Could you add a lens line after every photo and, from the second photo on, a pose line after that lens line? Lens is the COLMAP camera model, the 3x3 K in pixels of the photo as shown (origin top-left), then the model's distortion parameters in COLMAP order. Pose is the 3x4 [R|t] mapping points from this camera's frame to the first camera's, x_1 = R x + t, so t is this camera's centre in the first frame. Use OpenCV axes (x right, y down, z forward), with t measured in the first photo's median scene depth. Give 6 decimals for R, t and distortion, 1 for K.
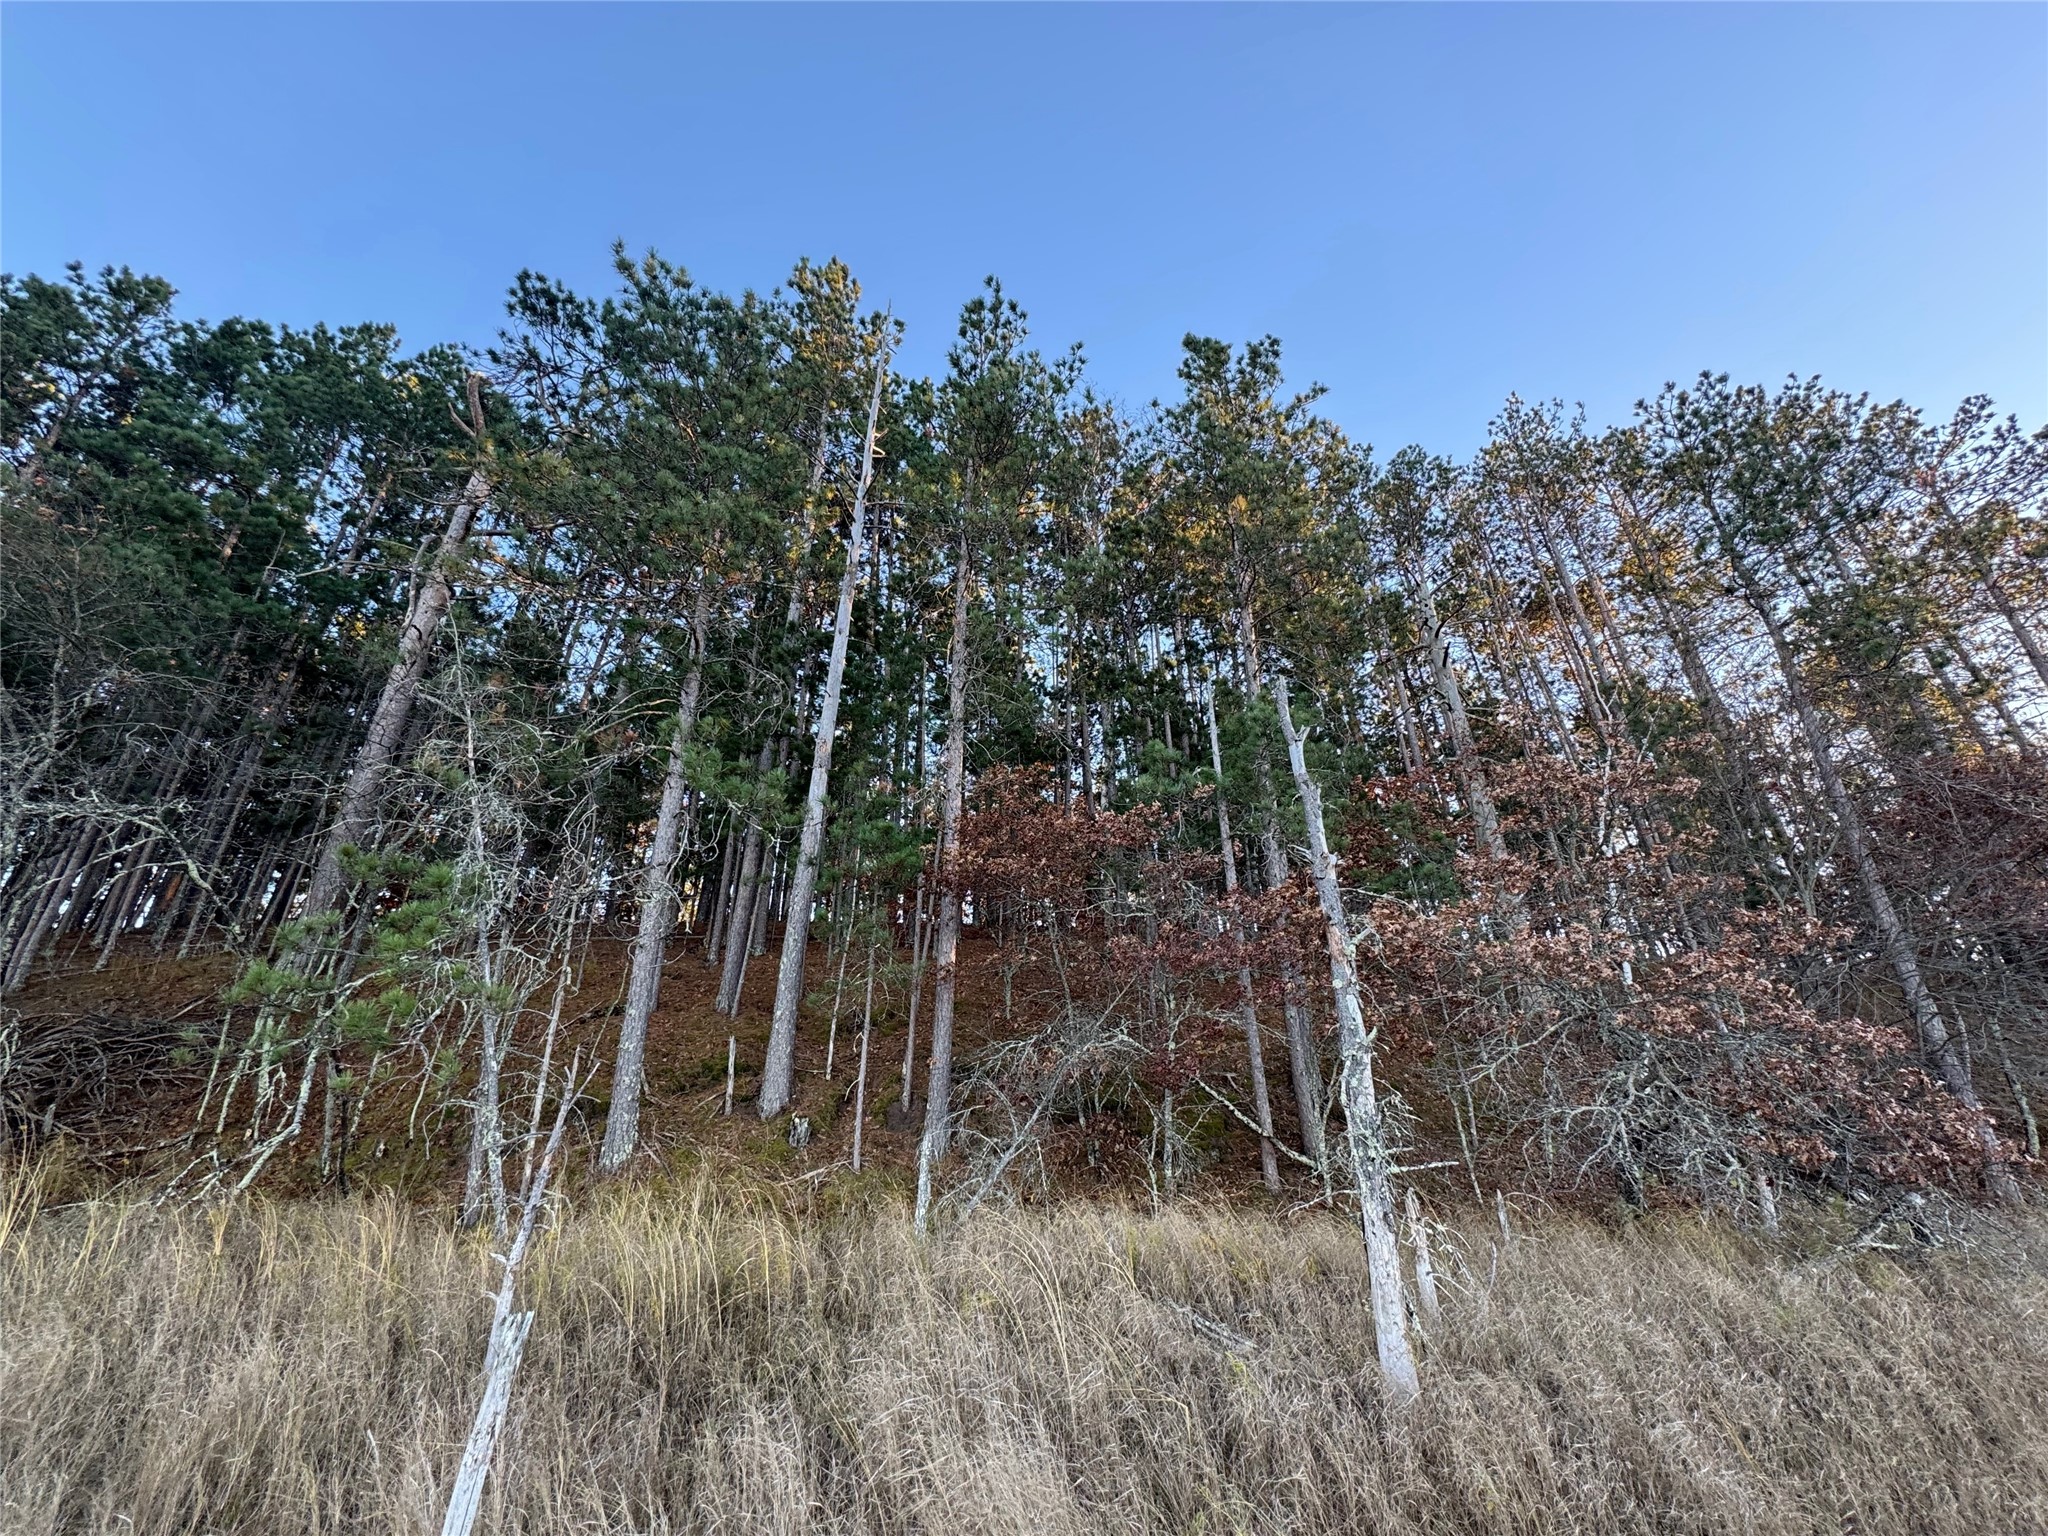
lens RADIAL K [[813.0, 0, 1030.3], [0, 813.0, 779.9], [0, 0, 1]] dist [-0.000523, 0.000292]
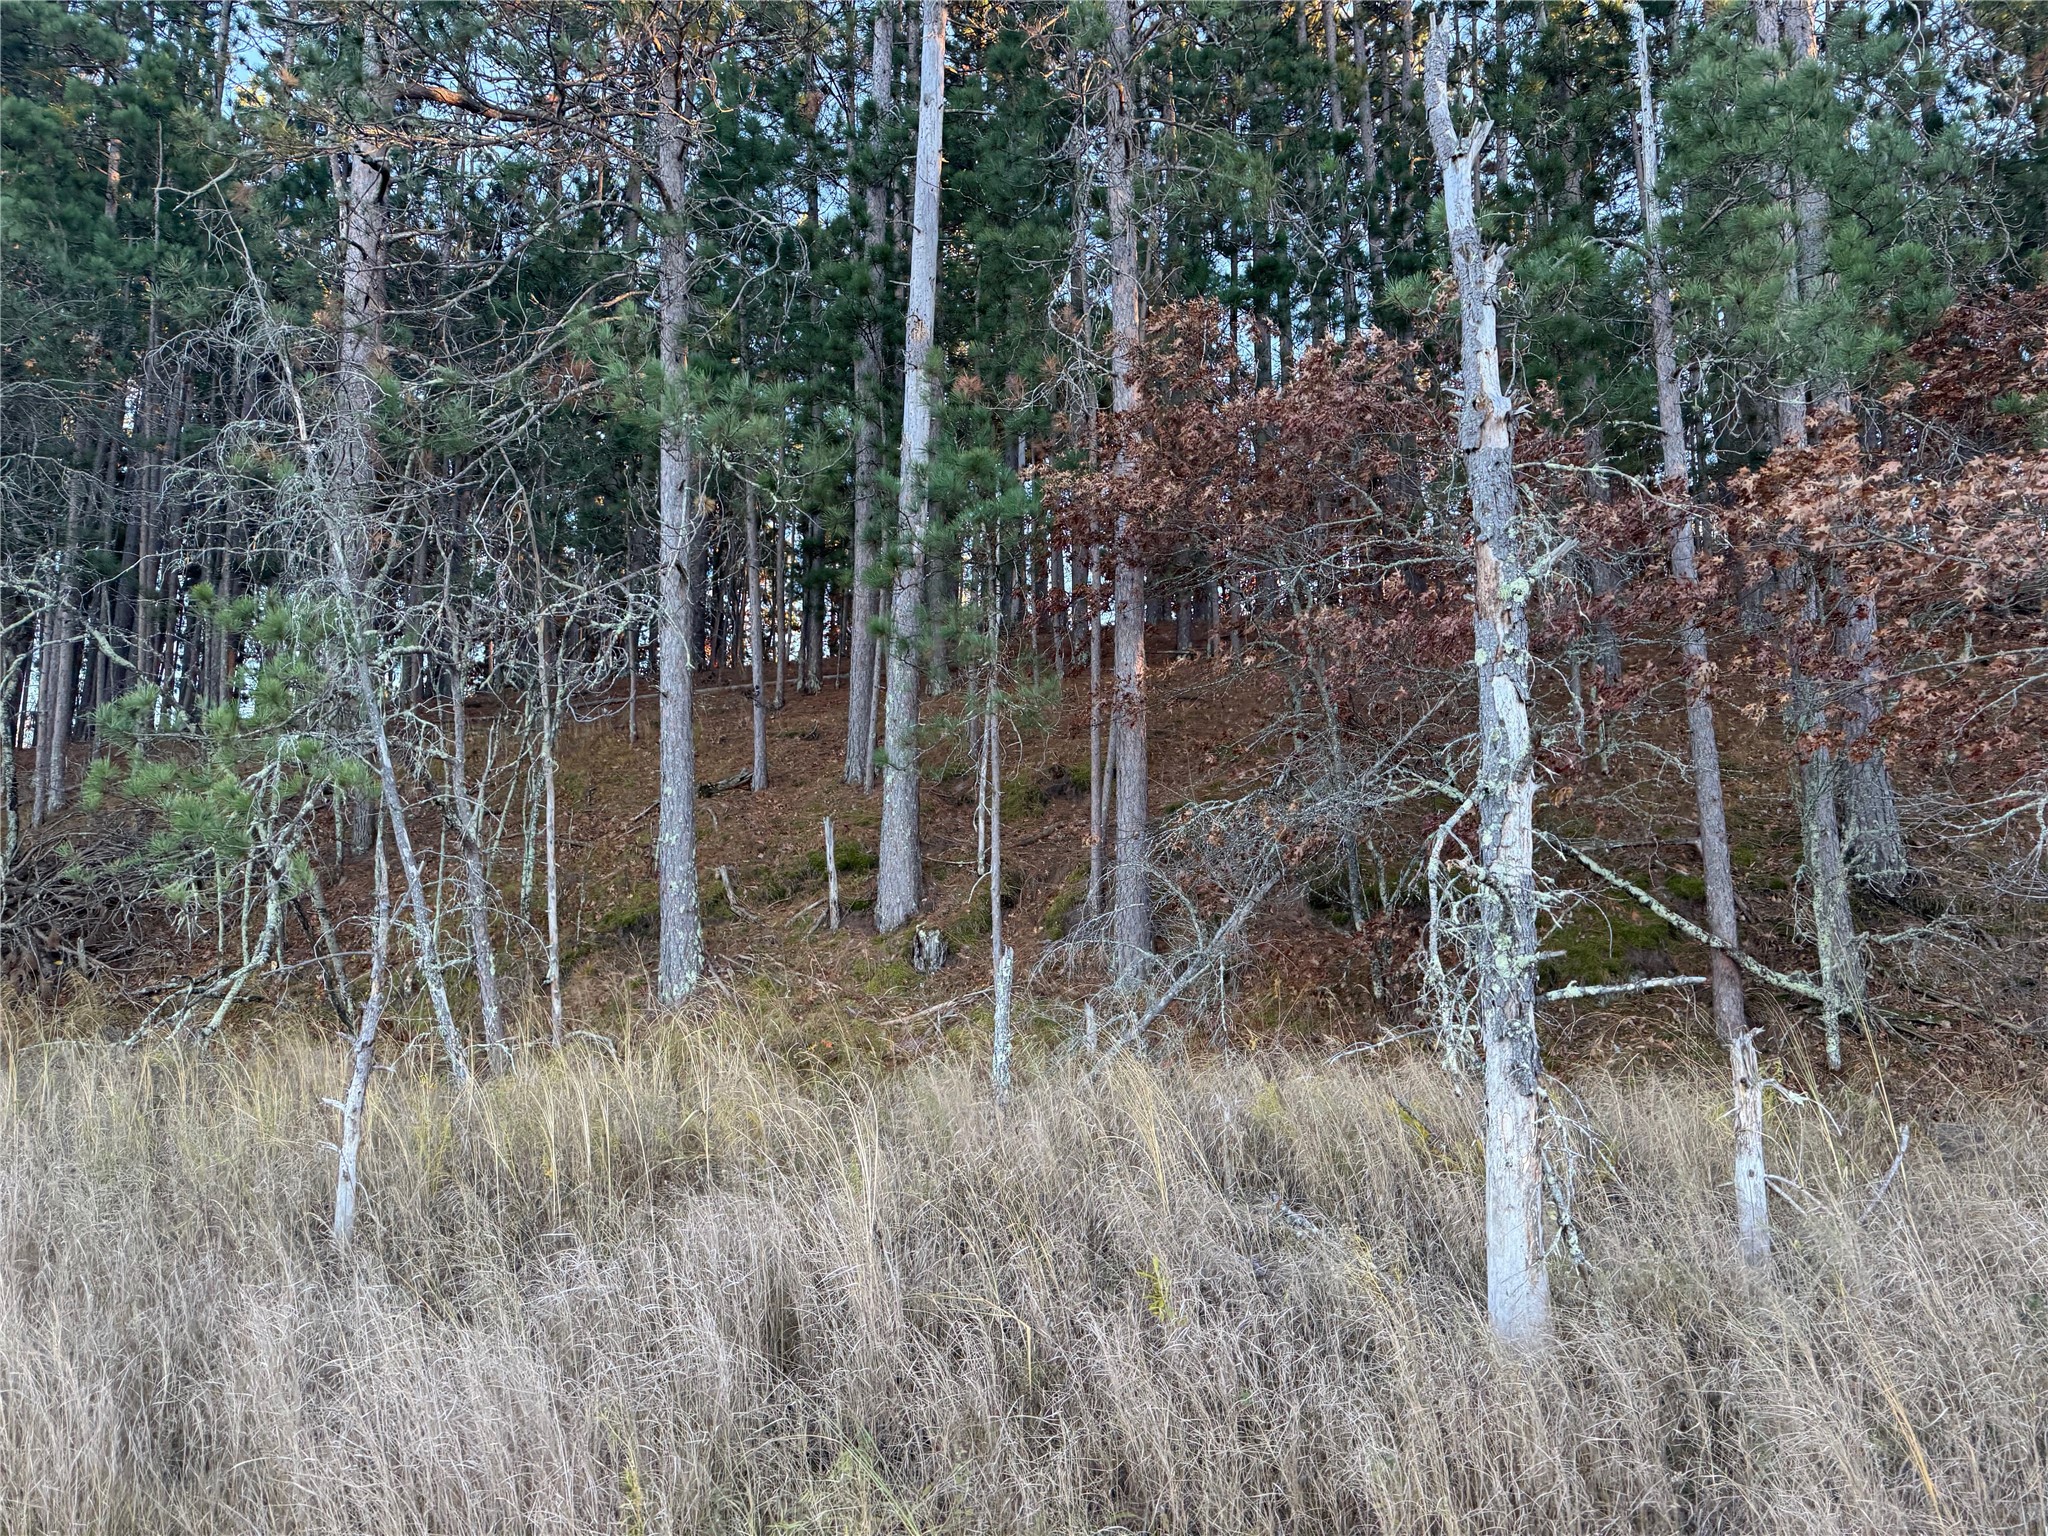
lens RADIAL K [[1424.4, 0, 996.0], [0, 1424.4, 766.3], [0, 0, 1]] dist [0.107924, -0.127983]
pose [[0.928672, -0.062515, -0.365596, 0.197982], [0.159858, 0.956906, 0.242438, 0.022700], [0.334685, -0.283589, 0.898645, 0.031458]]
